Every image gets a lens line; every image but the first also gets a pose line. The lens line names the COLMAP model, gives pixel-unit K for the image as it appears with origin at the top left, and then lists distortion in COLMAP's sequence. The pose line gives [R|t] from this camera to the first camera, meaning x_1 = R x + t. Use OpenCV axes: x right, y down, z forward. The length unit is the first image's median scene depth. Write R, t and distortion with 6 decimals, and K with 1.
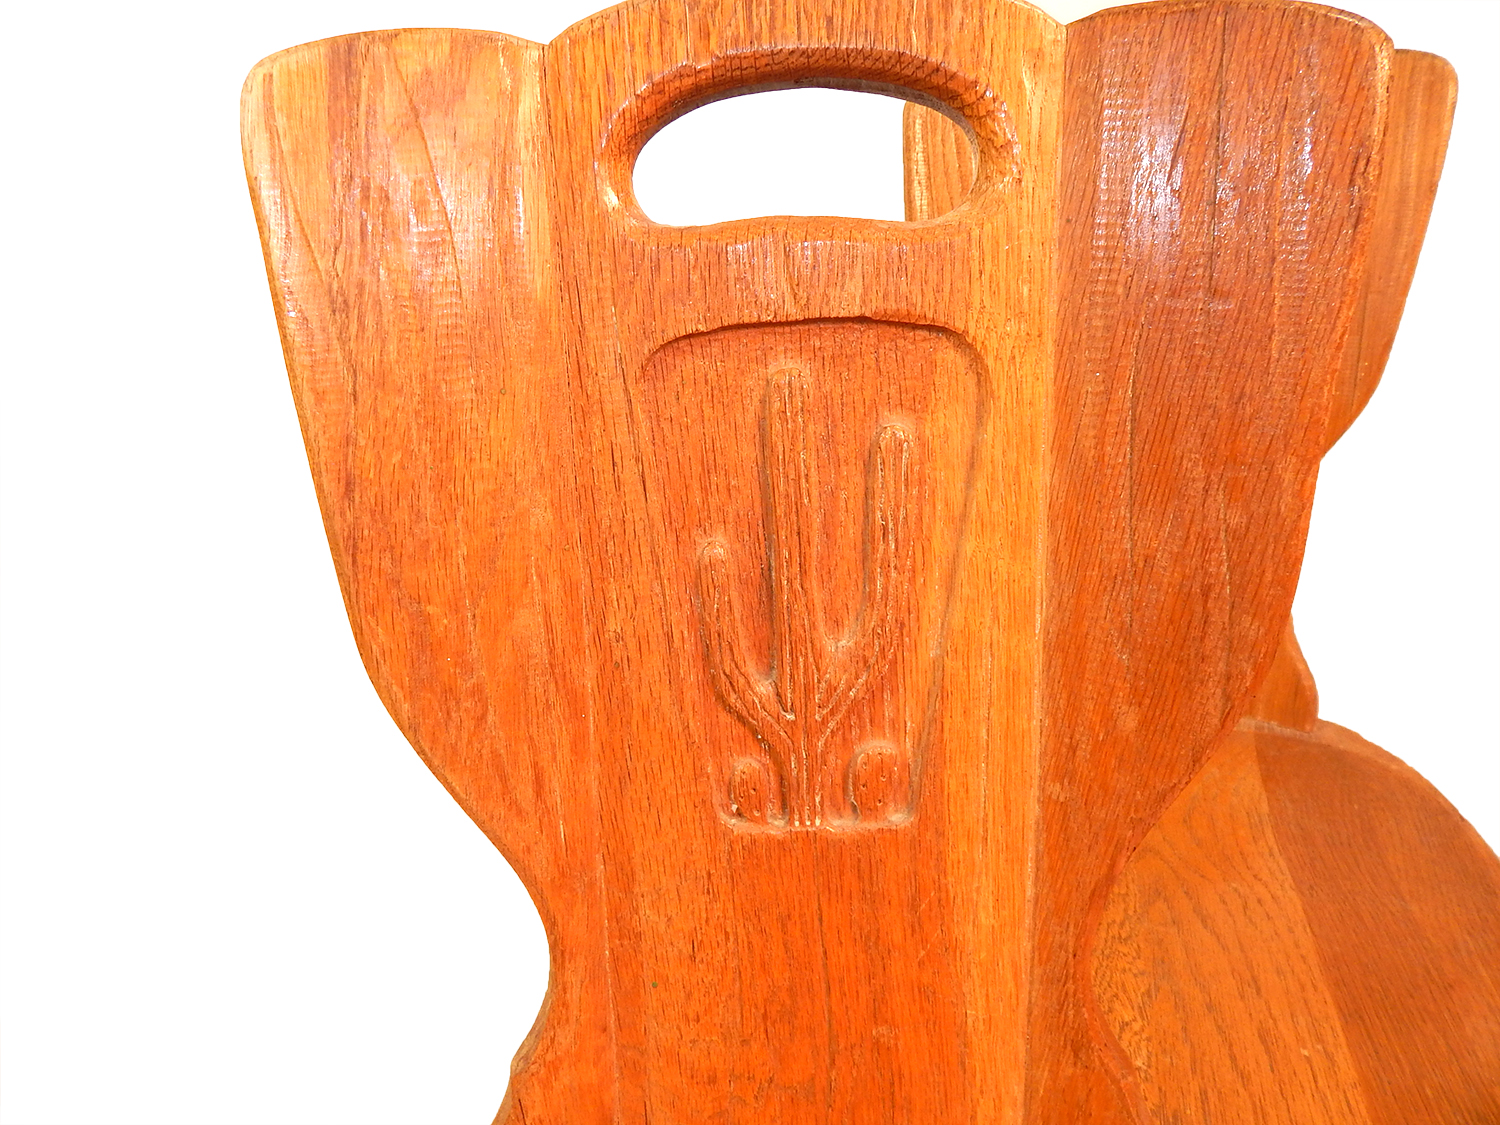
lens RADIAL K [[990.3, 0, 753.6], [0, 990.3, 558.4], [0, 0, 1]] dist [0.004527, -0.002203]
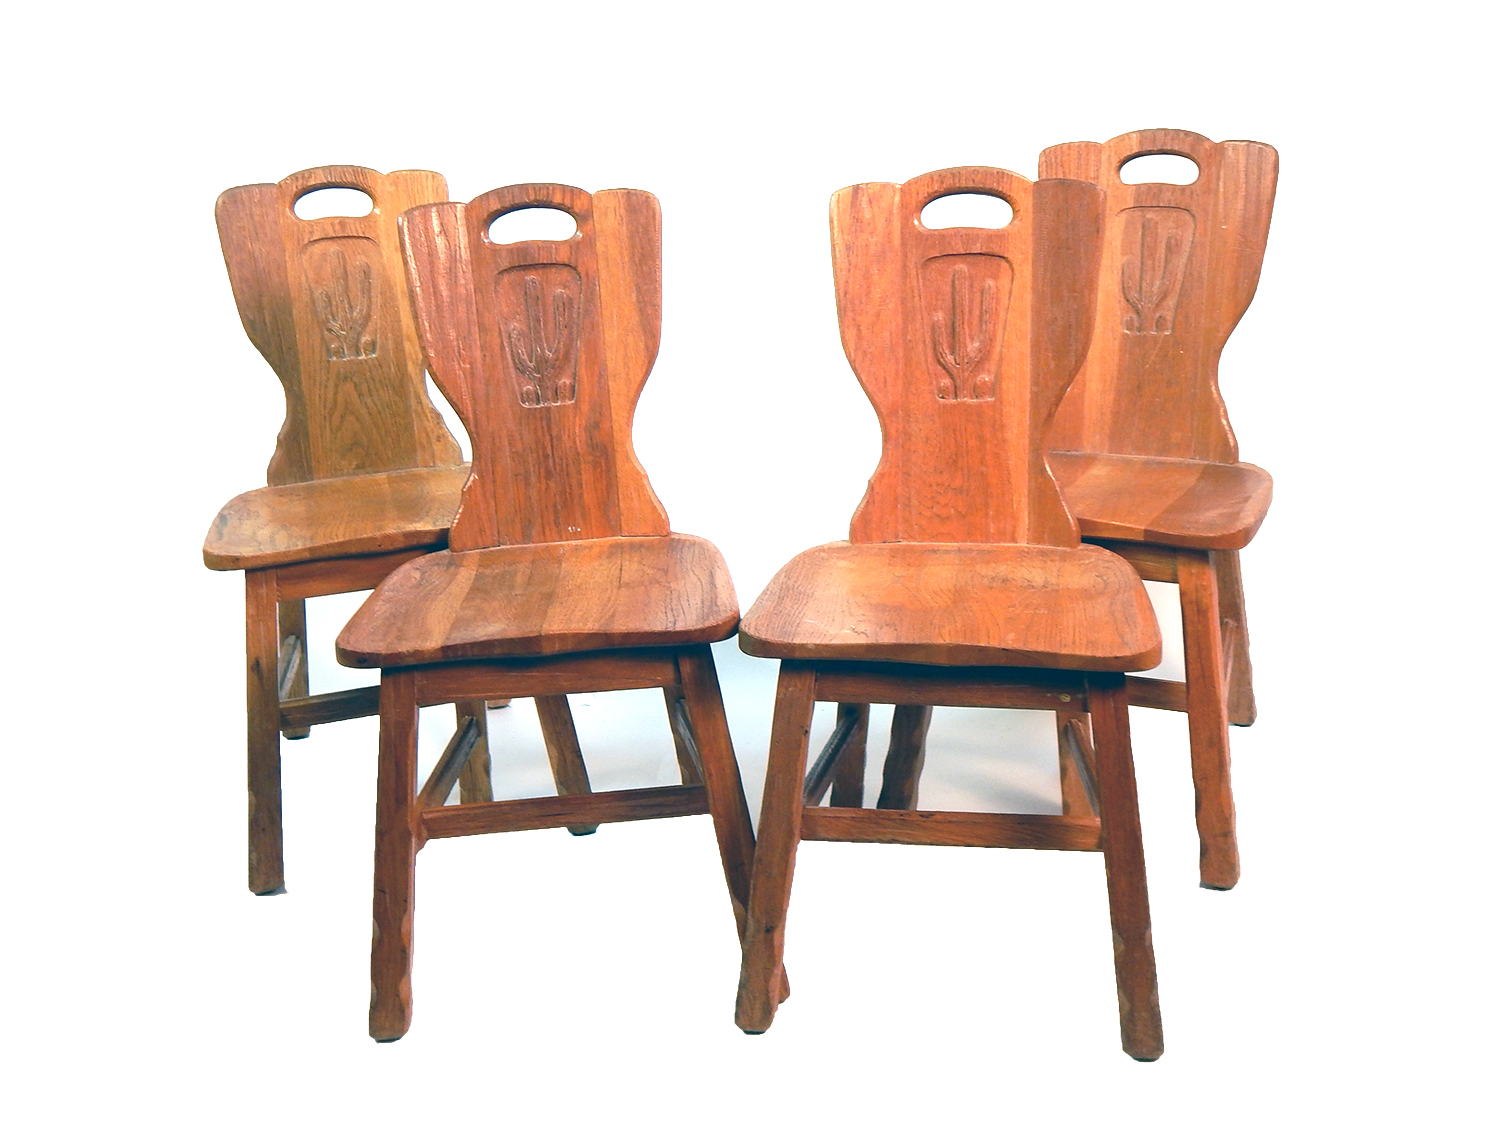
lens RADIAL K [[1686.2, 0, 758.9], [0, 1686.2, 549.6], [0, 0, 1]] dist [0.023342, 0.000000]
pose [[0.989486, 0.040831, -0.138745, 0.197312], [-0.050325, 0.996574, -0.065625, 1.253291], [0.135590, 0.071918, 0.988151, -5.017975]]
